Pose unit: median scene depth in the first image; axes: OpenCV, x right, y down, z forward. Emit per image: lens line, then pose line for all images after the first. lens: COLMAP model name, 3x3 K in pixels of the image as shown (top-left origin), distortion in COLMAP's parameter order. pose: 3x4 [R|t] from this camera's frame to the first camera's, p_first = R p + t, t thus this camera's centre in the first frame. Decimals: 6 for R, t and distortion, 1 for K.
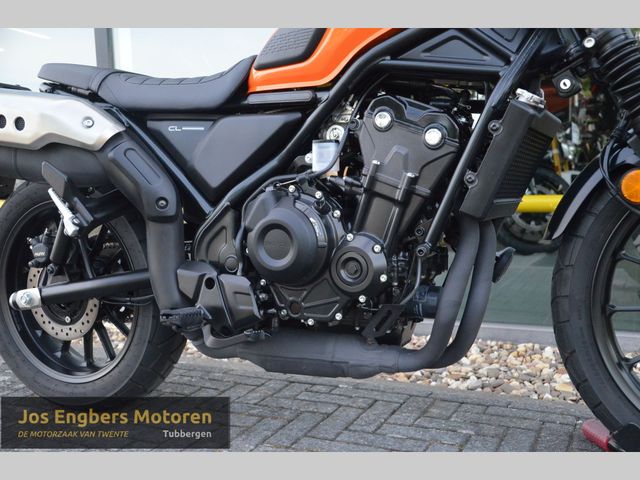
lens RADIAL K [[677.9, 0, 330.2], [0, 677.9, 250.0], [0, 0, 1]] dist [0.002923, 0.000000]
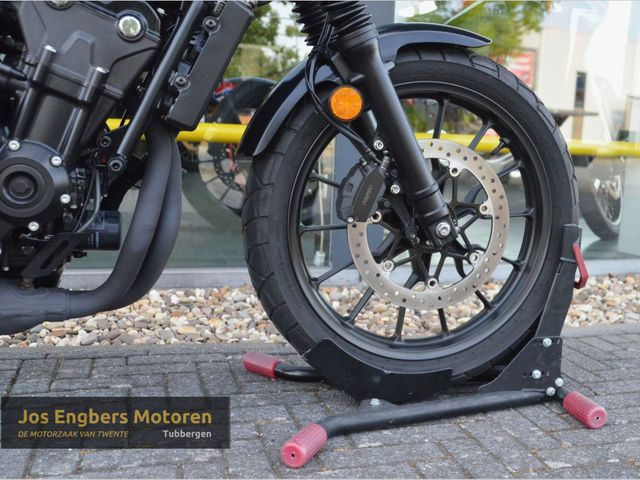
lens RADIAL K [[769.9, 0, 384.3], [0, 769.9, 244.8], [0, 0, 1]] dist [-0.001586, 0.000000]
pose [[0.734731, -0.040948, 0.677122, -0.239166], [0.001982, 0.998302, 0.058221, 0.040468], [-0.678356, -0.041434, 0.733564, 0.083131]]
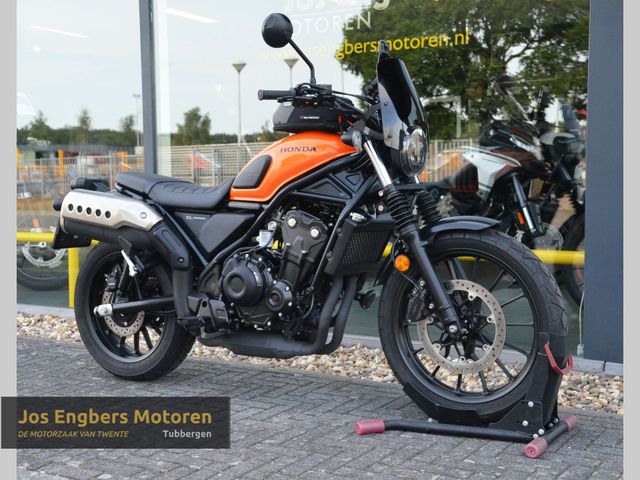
lens RADIAL K [[849.0, 0, 308.9], [0, 849.0, 250.3], [0, 0, 1]] dist [0.044884, 0.000000]
pose [[0.992556, 0.023319, -0.119536, 0.388473], [-0.025942, 0.999455, -0.020430, -0.059421], [0.118994, 0.023379, 0.992620, -1.307202]]
